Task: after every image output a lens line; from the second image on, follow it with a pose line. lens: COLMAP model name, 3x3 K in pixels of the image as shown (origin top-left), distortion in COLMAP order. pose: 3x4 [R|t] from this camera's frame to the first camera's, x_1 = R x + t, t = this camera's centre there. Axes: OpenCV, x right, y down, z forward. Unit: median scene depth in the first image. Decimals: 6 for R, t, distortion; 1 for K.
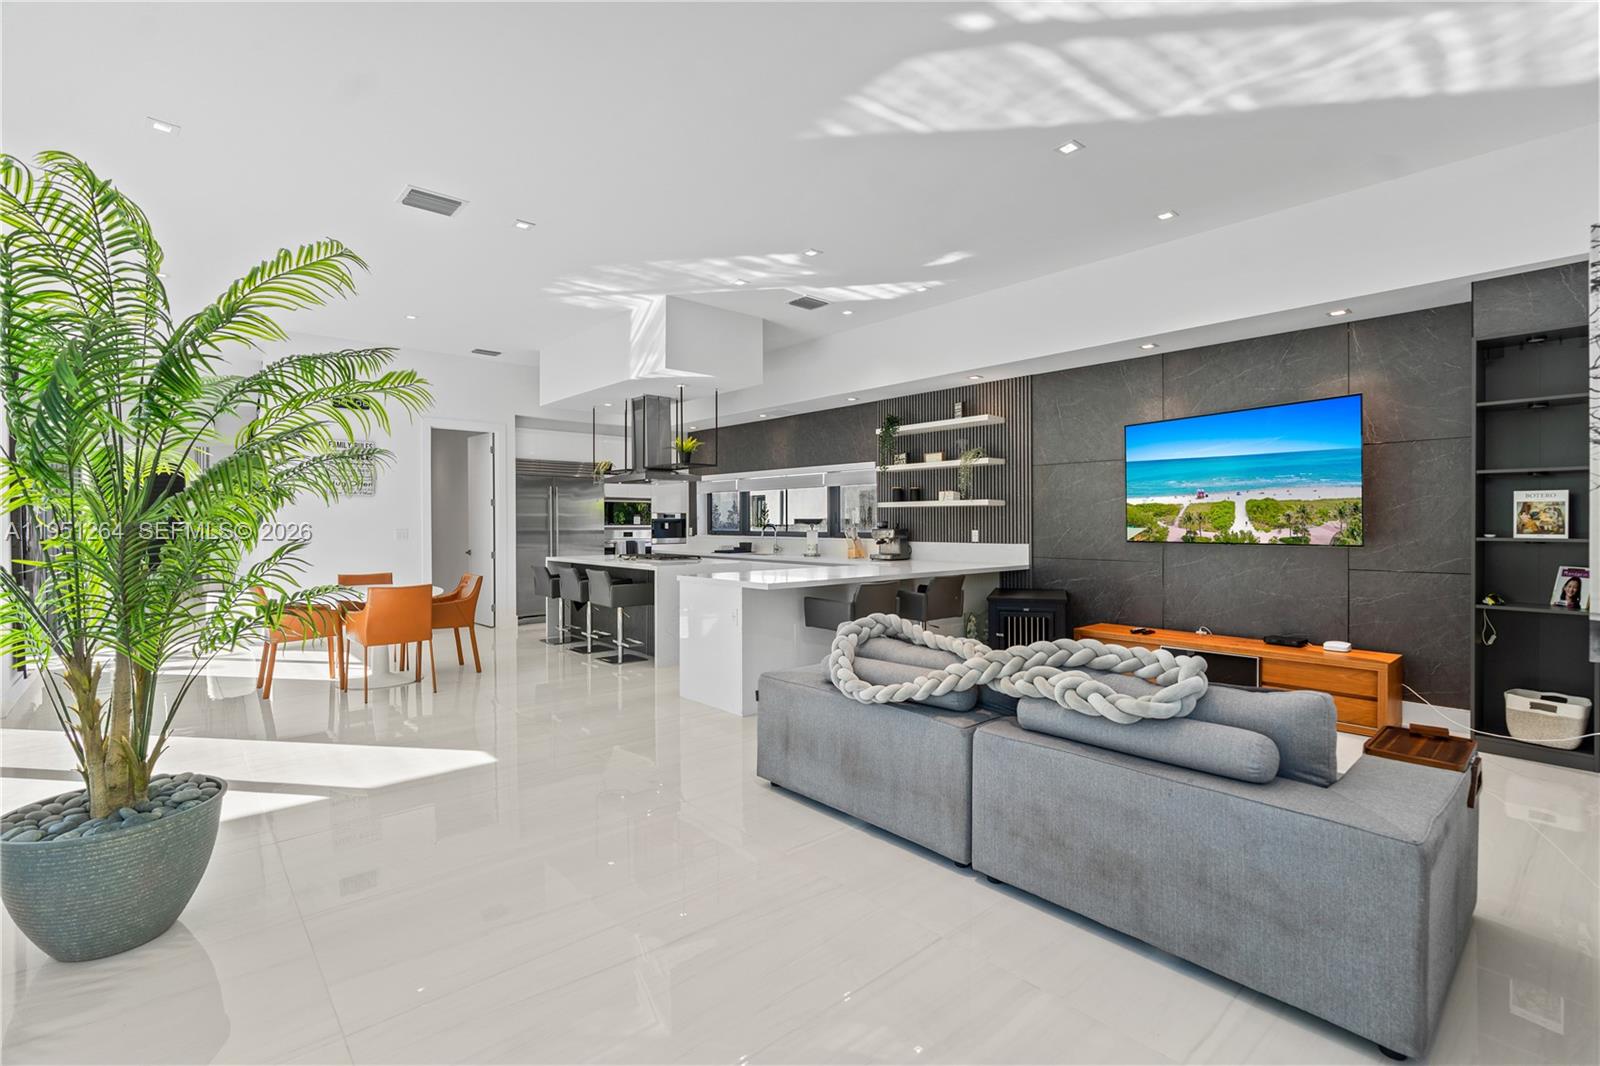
lens RADIAL K [[725.9, 0, 799.7], [0, 725.9, 529.5], [0, 0, 1]] dist [-0.005500, 0.001244]
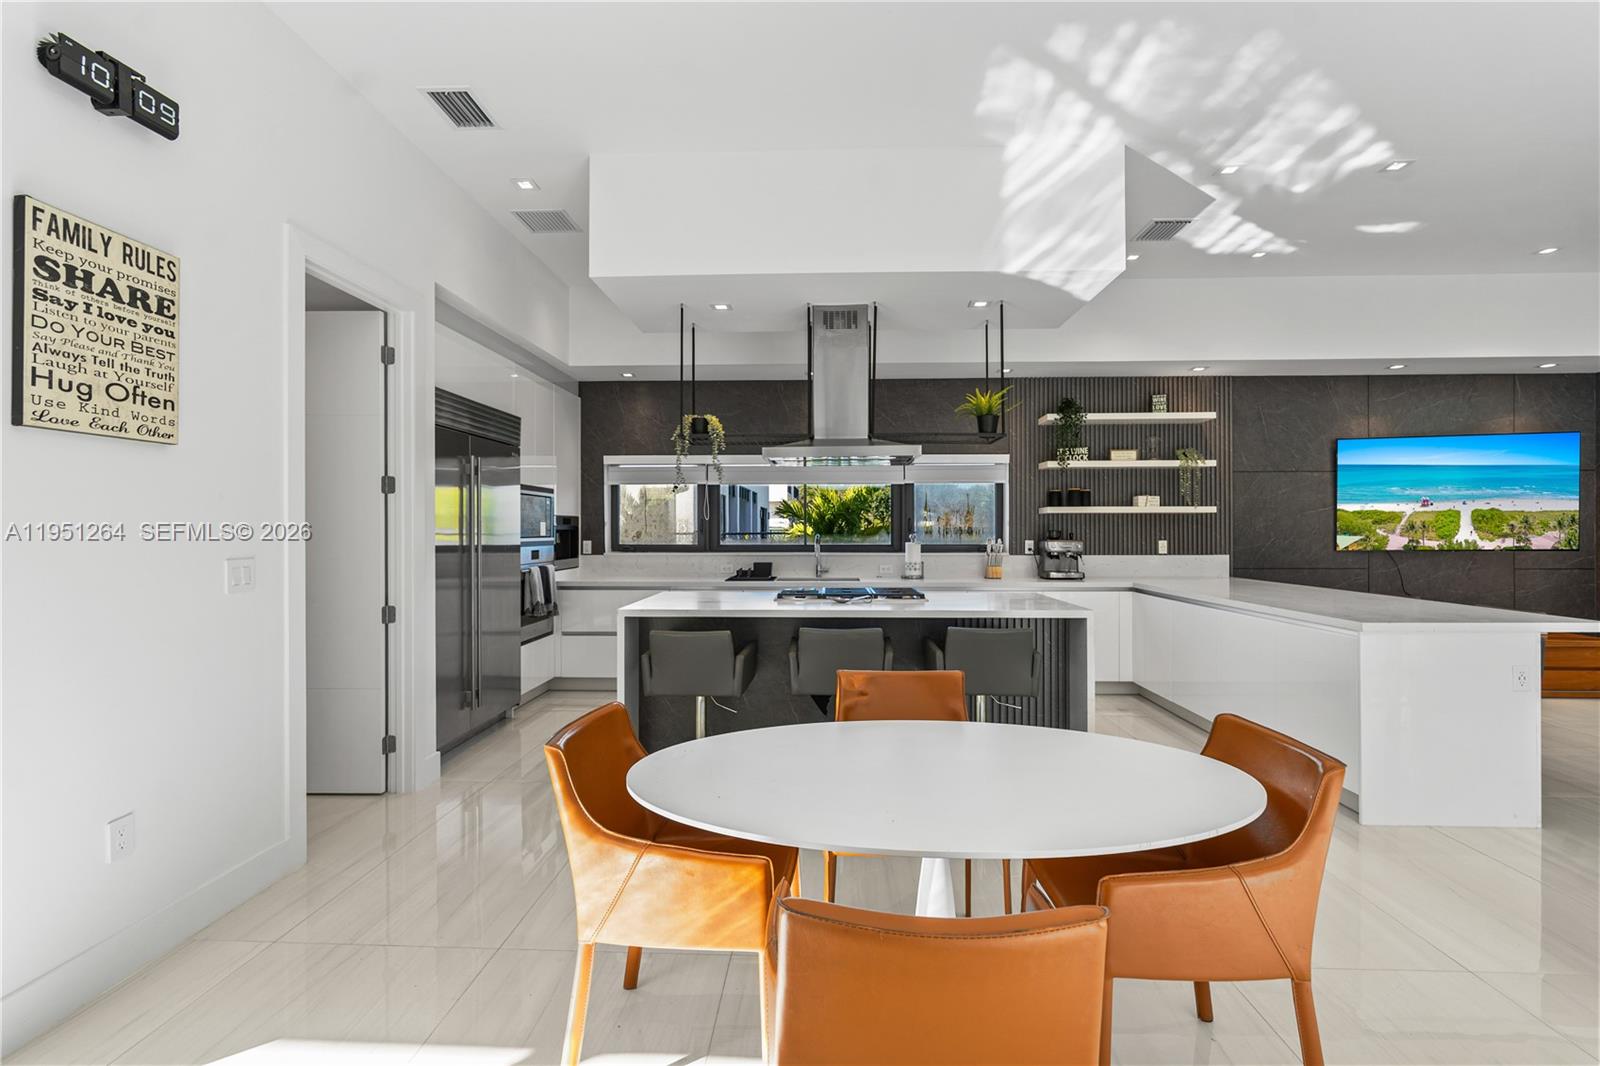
lens RADIAL K [[725.9, 0, 793.1], [0, 725.9, 538.3], [0, 0, 1]] dist [-0.005500, 0.001244]
pose [[0.701383, -0.001754, 0.712782, -0.787491], [0.006282, 0.999973, -0.003721, -0.001841], [-0.712757, 0.007087, 0.701375, 0.781834]]
